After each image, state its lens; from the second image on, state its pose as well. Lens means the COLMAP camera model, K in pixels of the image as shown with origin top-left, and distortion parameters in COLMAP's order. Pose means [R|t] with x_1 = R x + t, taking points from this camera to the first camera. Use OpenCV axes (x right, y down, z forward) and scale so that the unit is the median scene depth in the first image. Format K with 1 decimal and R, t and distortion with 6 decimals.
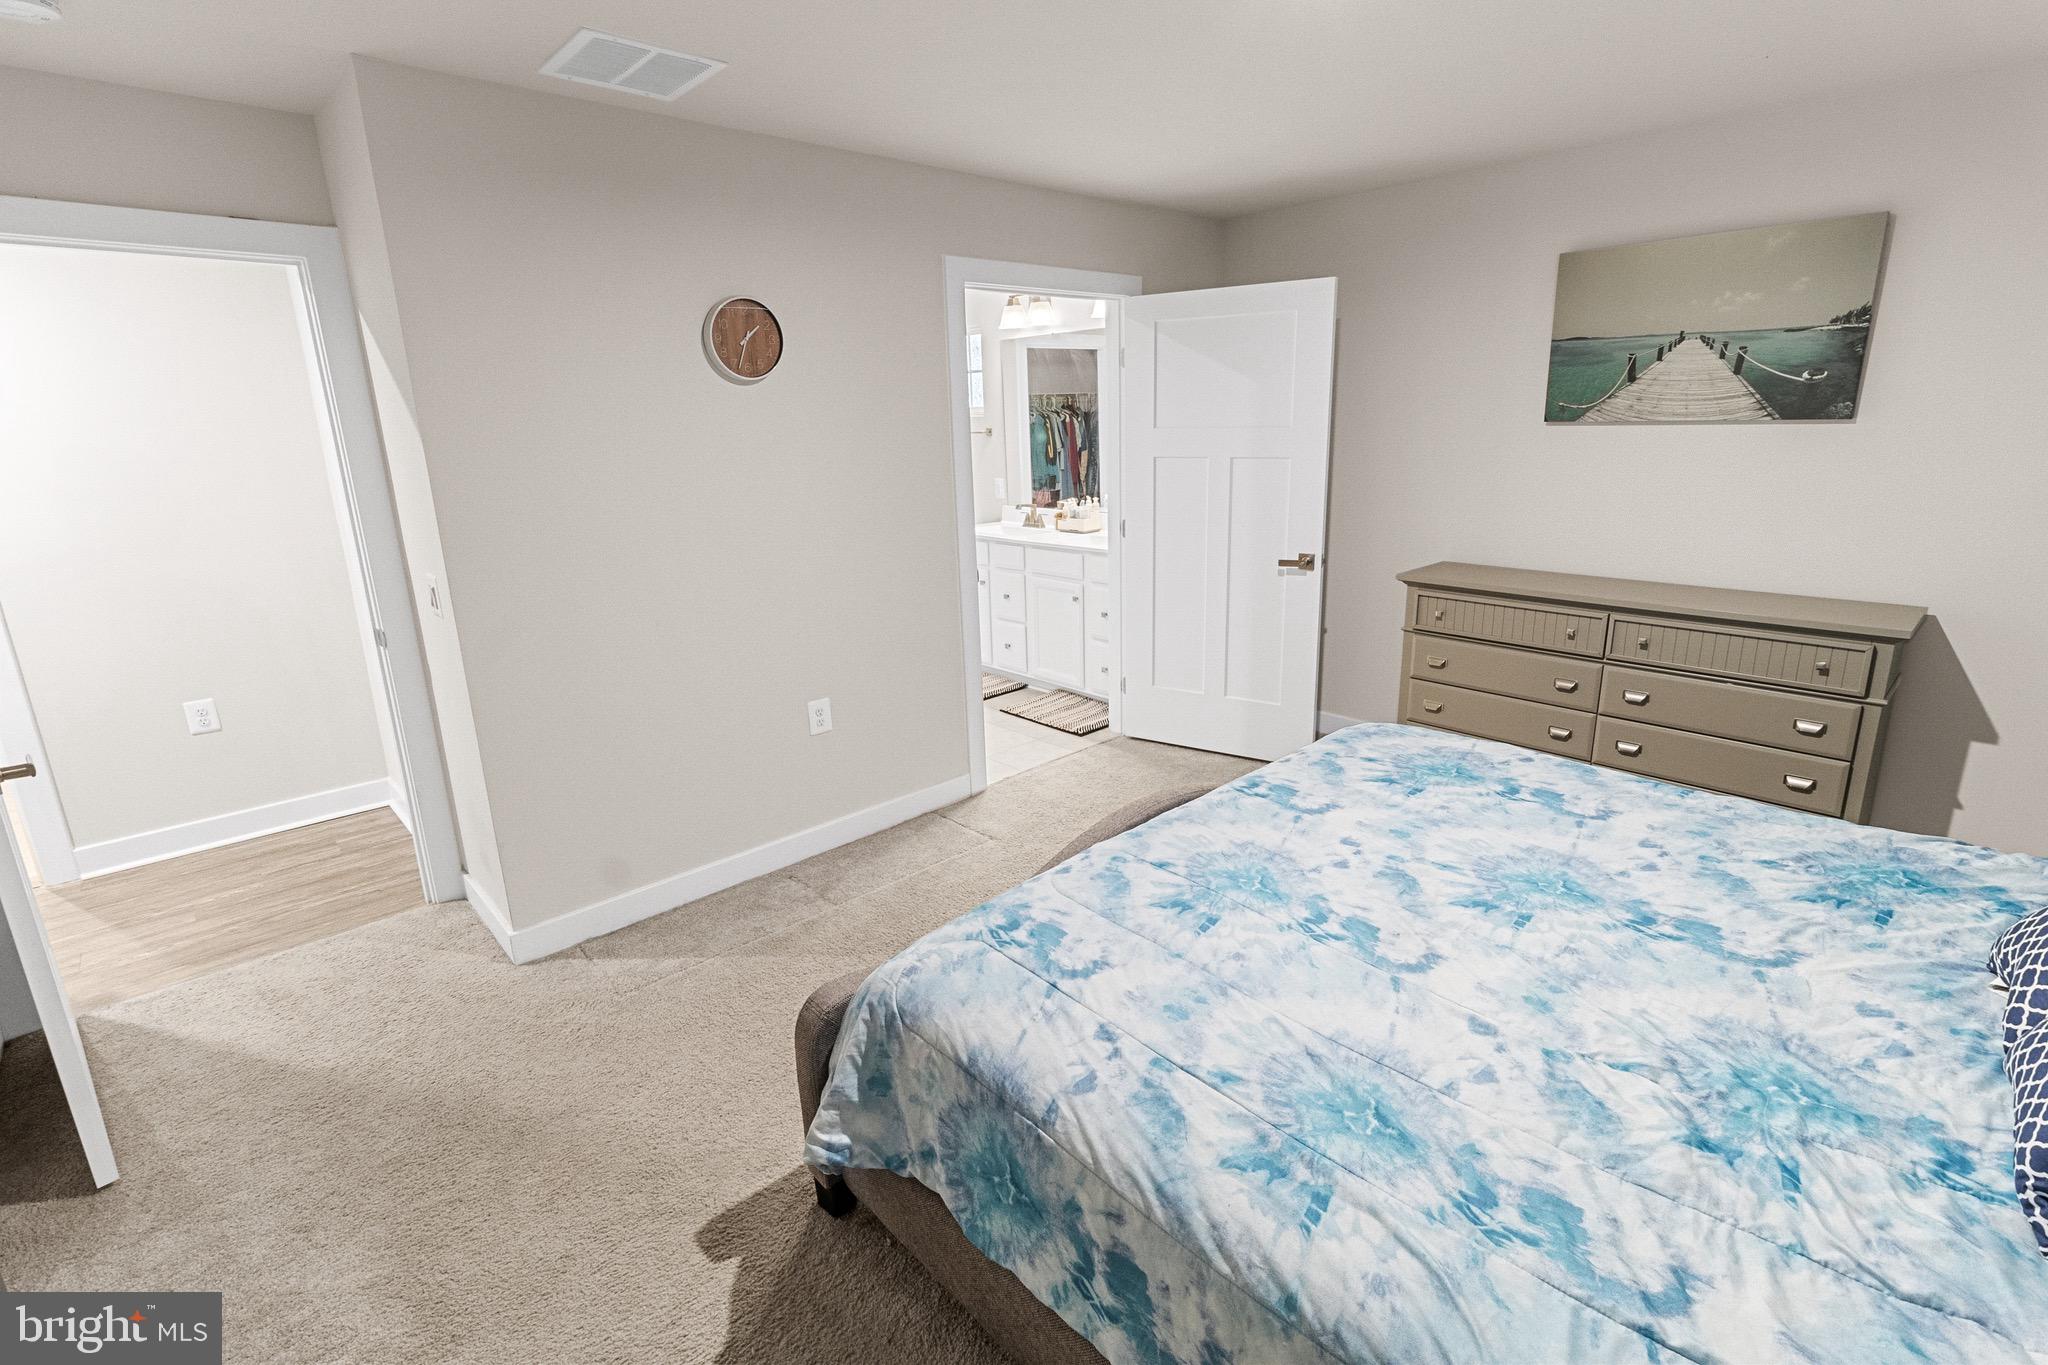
lens RADIAL K [[957.3, 0, 1028.7], [0, 957.3, 655.3], [0, 0, 1]] dist [-0.003702, 0.000433]
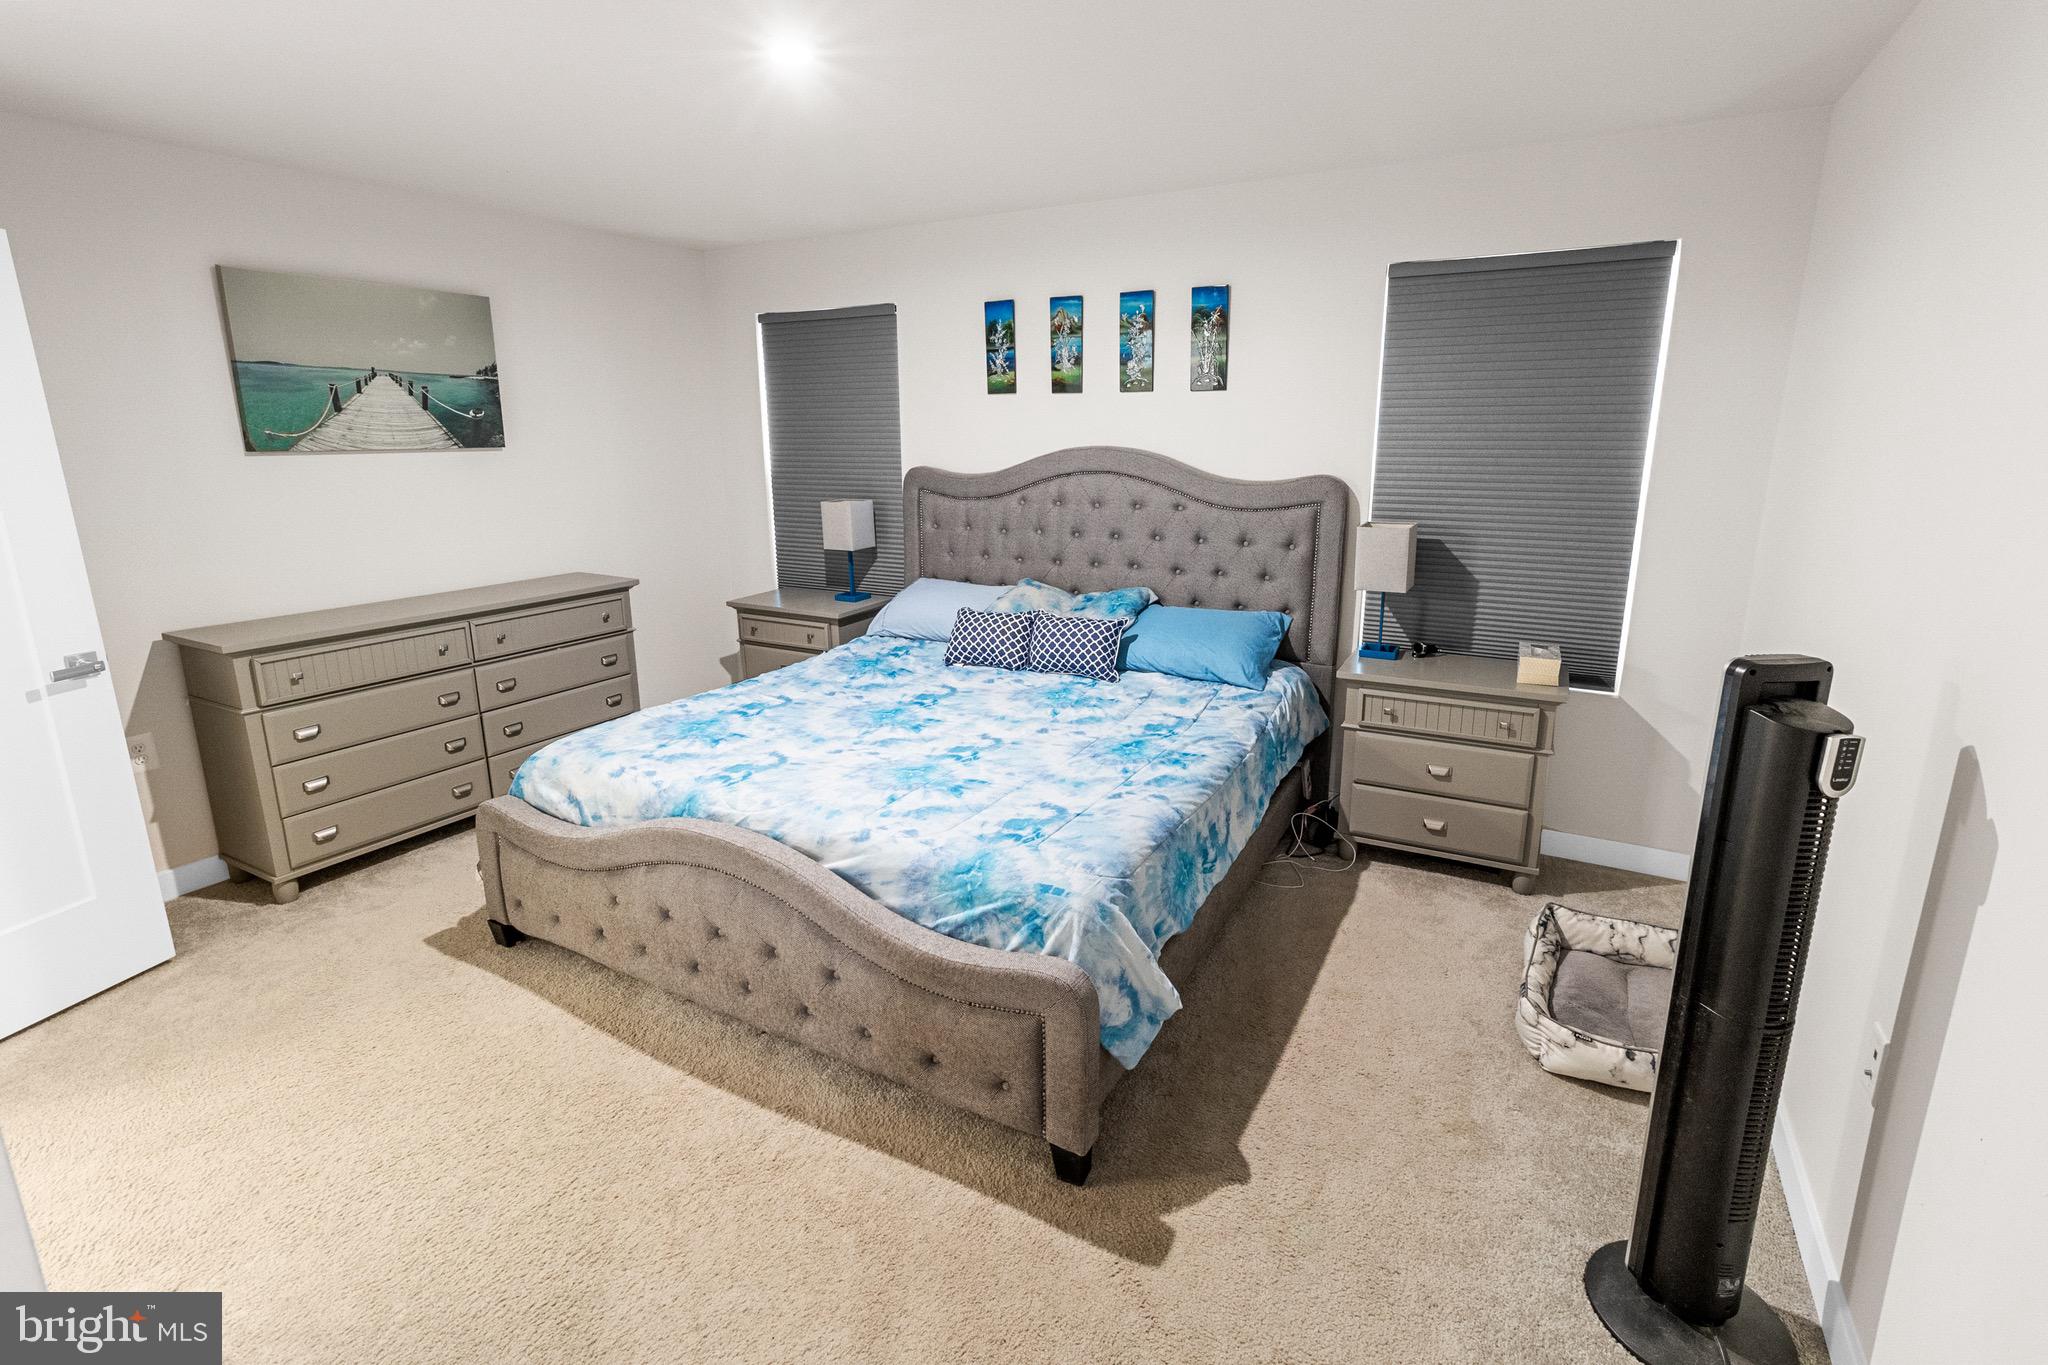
lens RADIAL K [[935.2, 0, 1063.4], [0, 935.2, 647.3], [0, 0, 1]] dist [0.002928, 0.000075]
pose [[-0.340659, -0.189175, 0.920958, -0.697204], [0.241809, 0.928967, 0.280265, -0.168797], [-0.908559, 0.318170, -0.270717, 0.749236]]
